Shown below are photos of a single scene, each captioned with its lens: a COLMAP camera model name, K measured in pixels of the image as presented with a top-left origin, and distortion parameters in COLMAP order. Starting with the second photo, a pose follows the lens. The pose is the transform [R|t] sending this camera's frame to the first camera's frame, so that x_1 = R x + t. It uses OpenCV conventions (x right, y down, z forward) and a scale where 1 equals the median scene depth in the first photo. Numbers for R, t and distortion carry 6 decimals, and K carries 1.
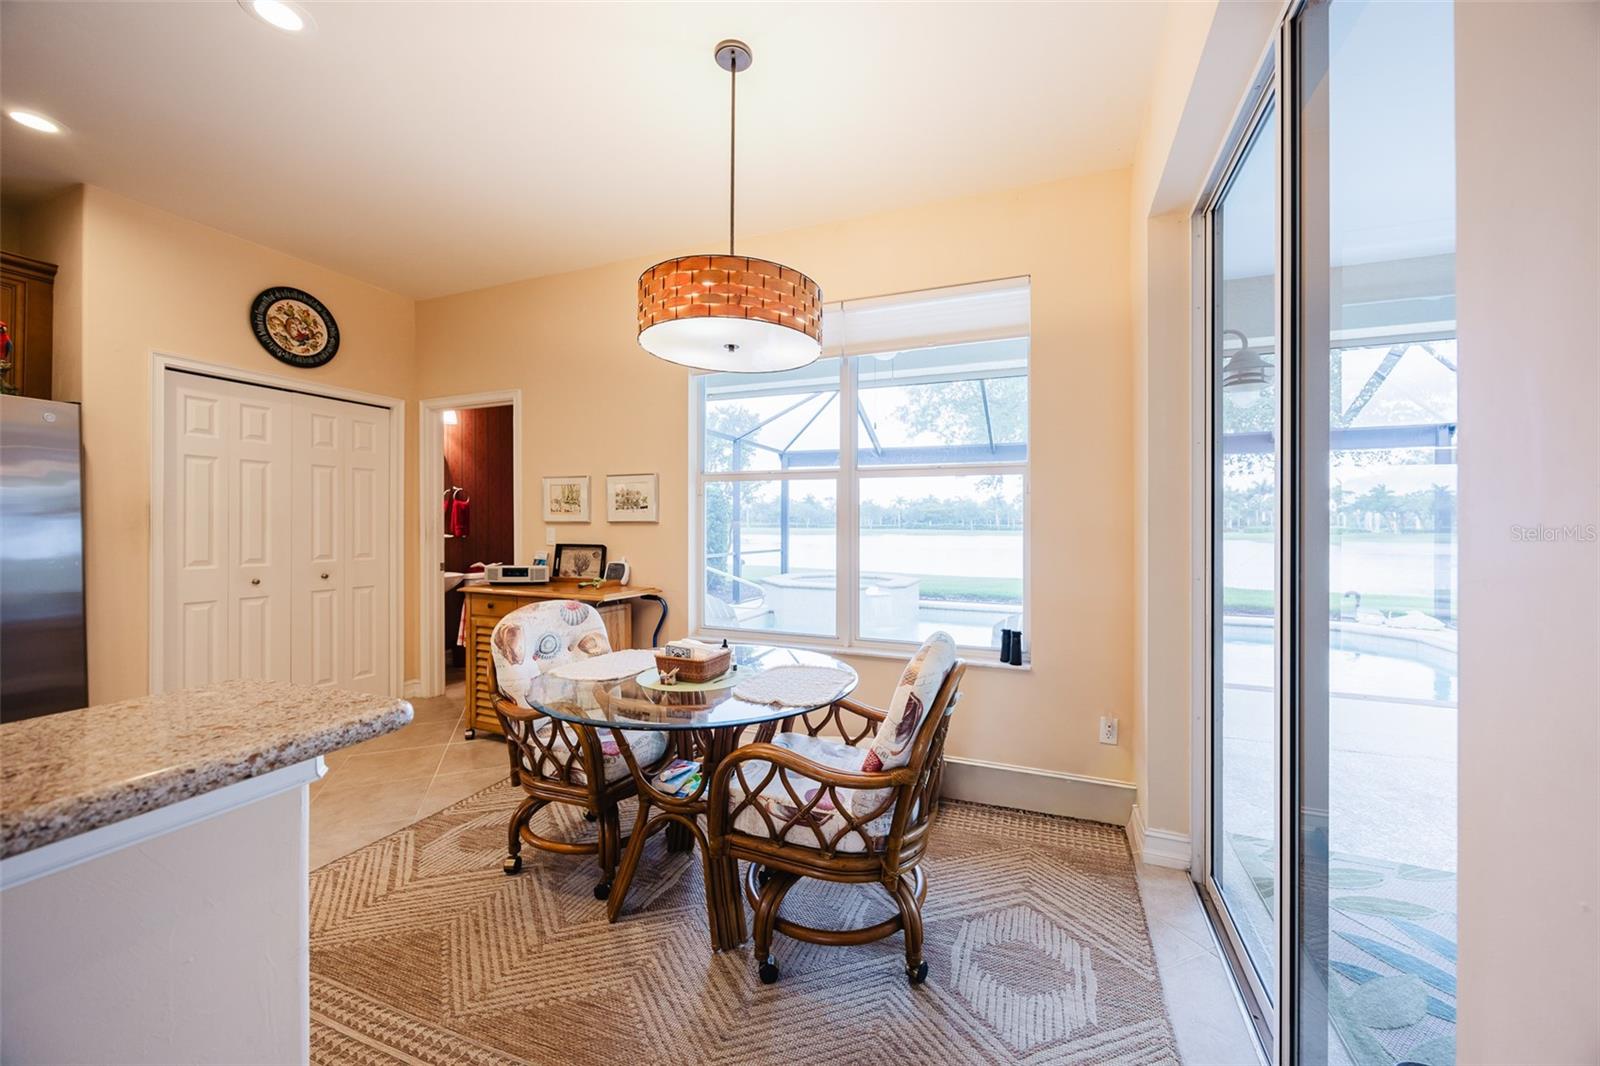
lens RADIAL K [[614.3, 0, 813.7], [0, 614.3, 524.7], [0, 0, 1]] dist [-0.008185, -0.001171]
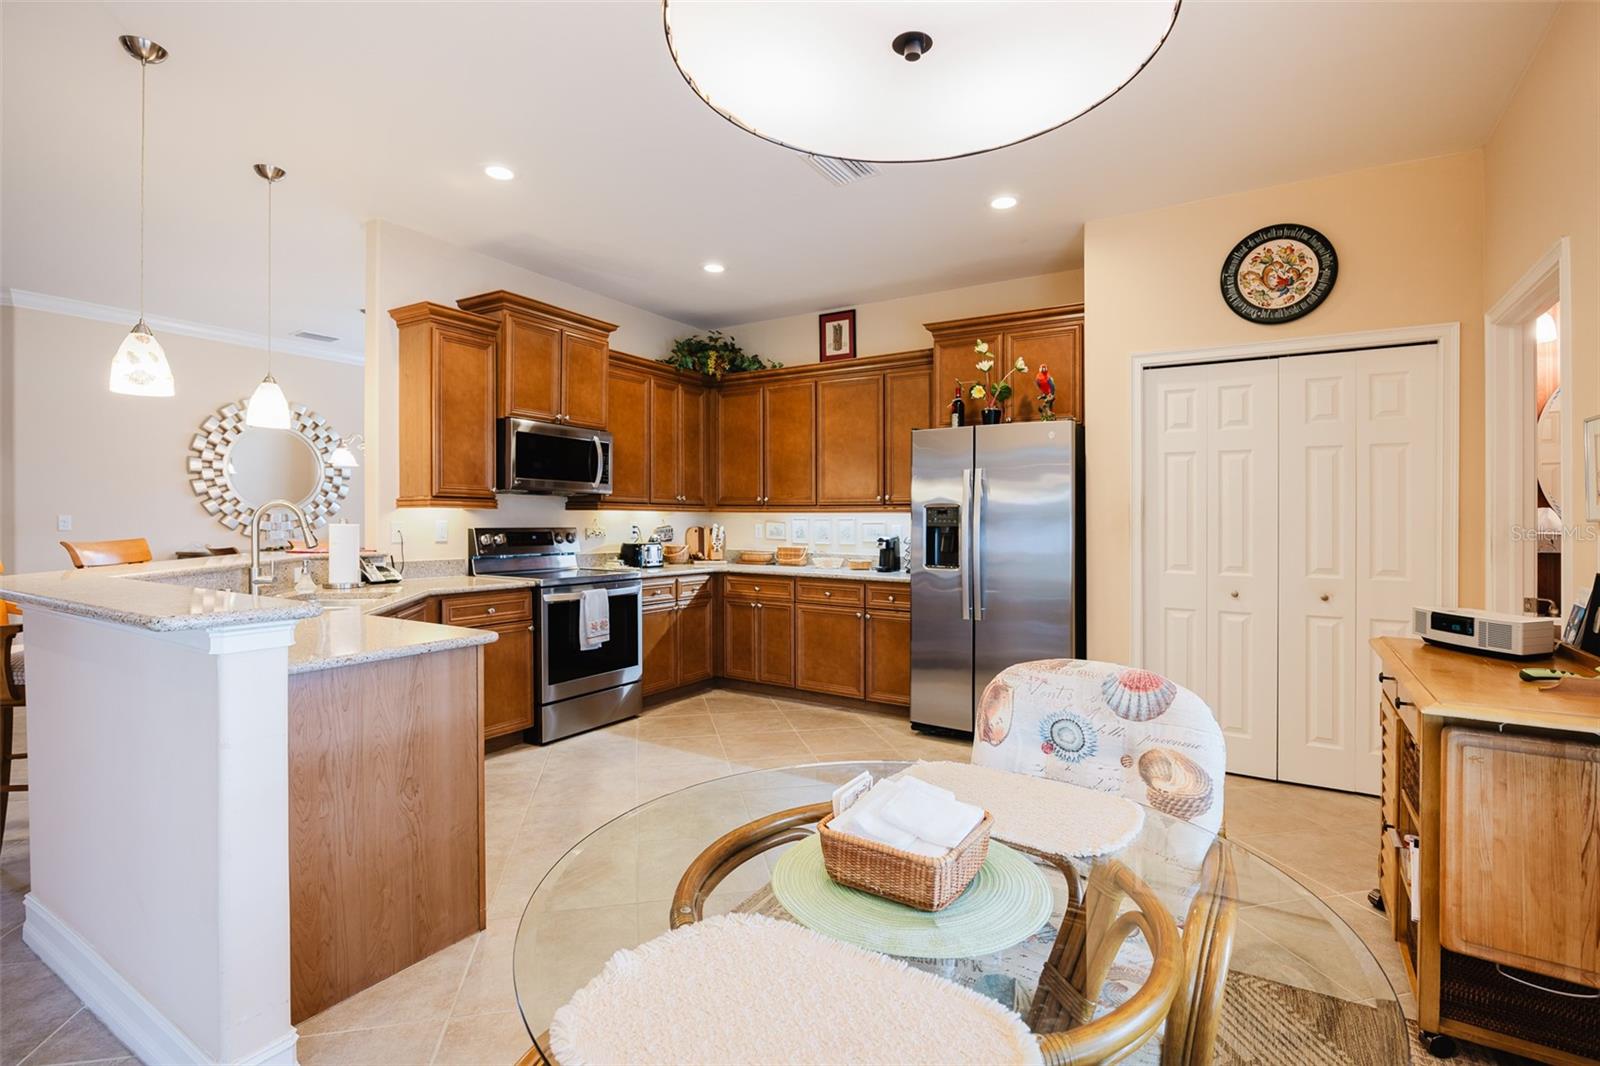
lens RADIAL K [[741.2, 0, 765.3], [0, 741.2, 512.6], [0, 0, 1]] dist [-0.017167, -0.001920]
pose [[-0.187310, -0.011854, -0.982229, 0.193308], [-0.006453, 0.999920, -0.010837, -0.003390], [0.982280, 0.004309, -0.187372, 0.533136]]
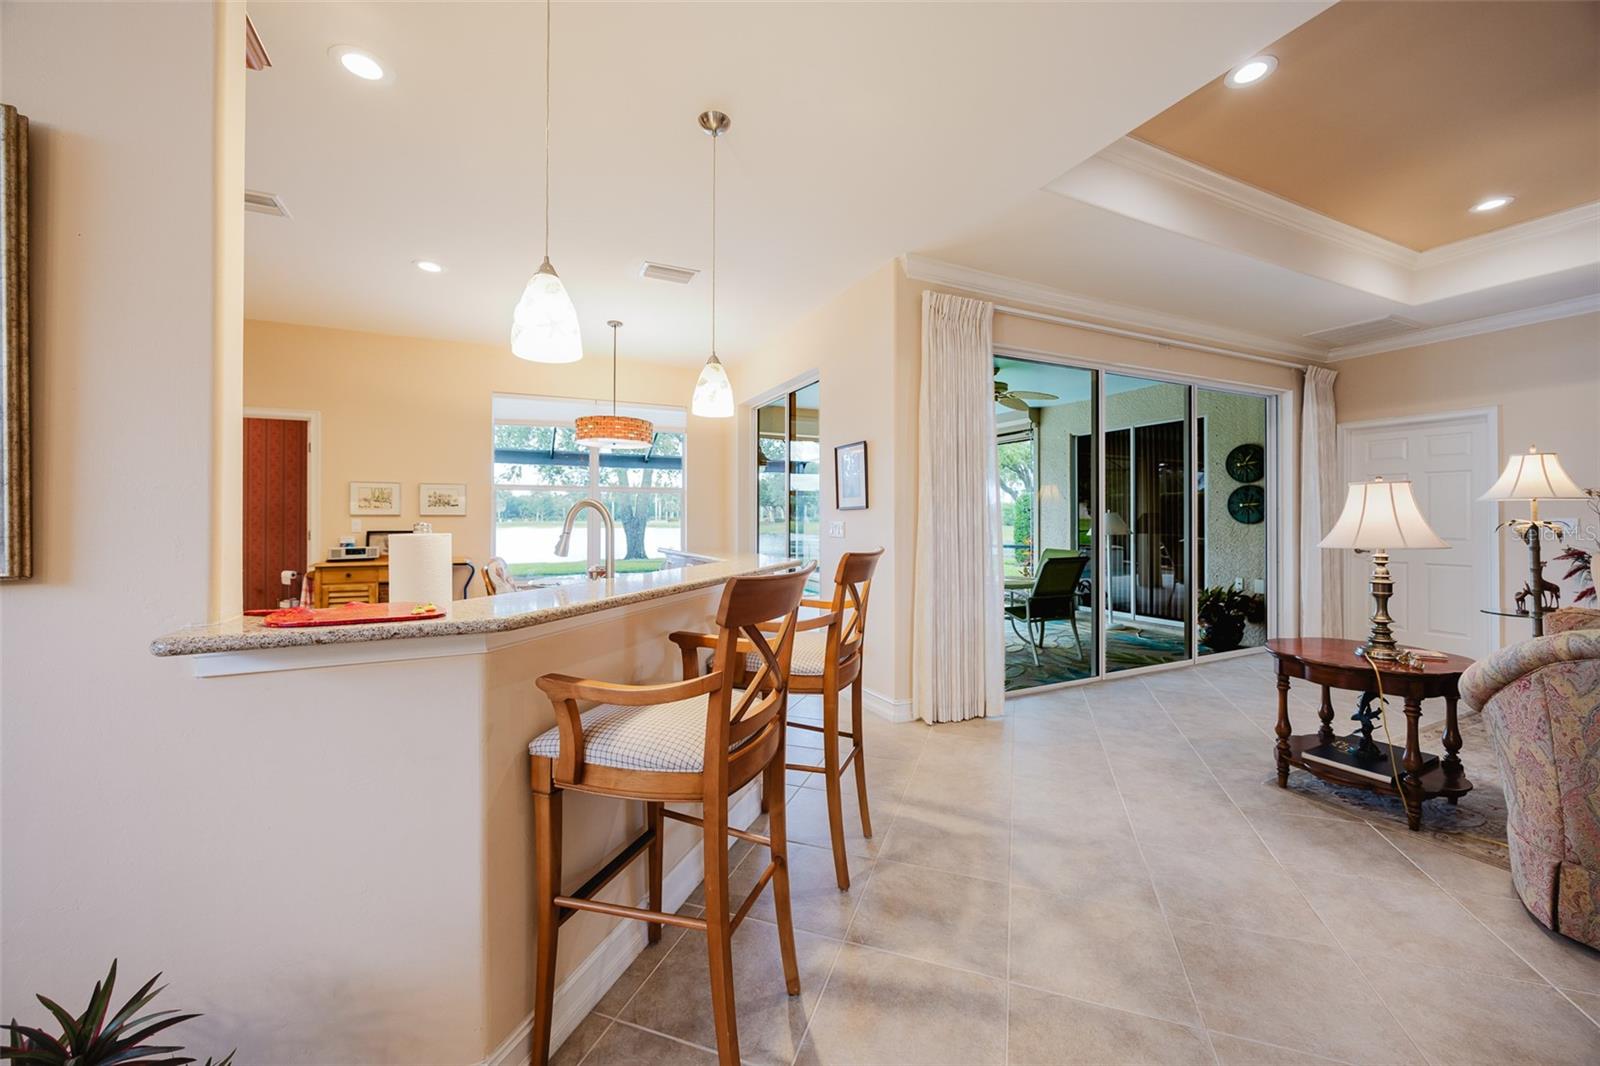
lens RADIAL K [[614.3, 0, 801.8], [0, 614.3, 520.5], [0, 0, 1]] dist [-0.008185, -0.001171]
pose [[0.677464, -0.006007, 0.735531, -0.811553], [-0.001244, 0.999956, 0.009311, -0.006224], [-0.735555, -0.007223, 0.677427, -0.667123]]
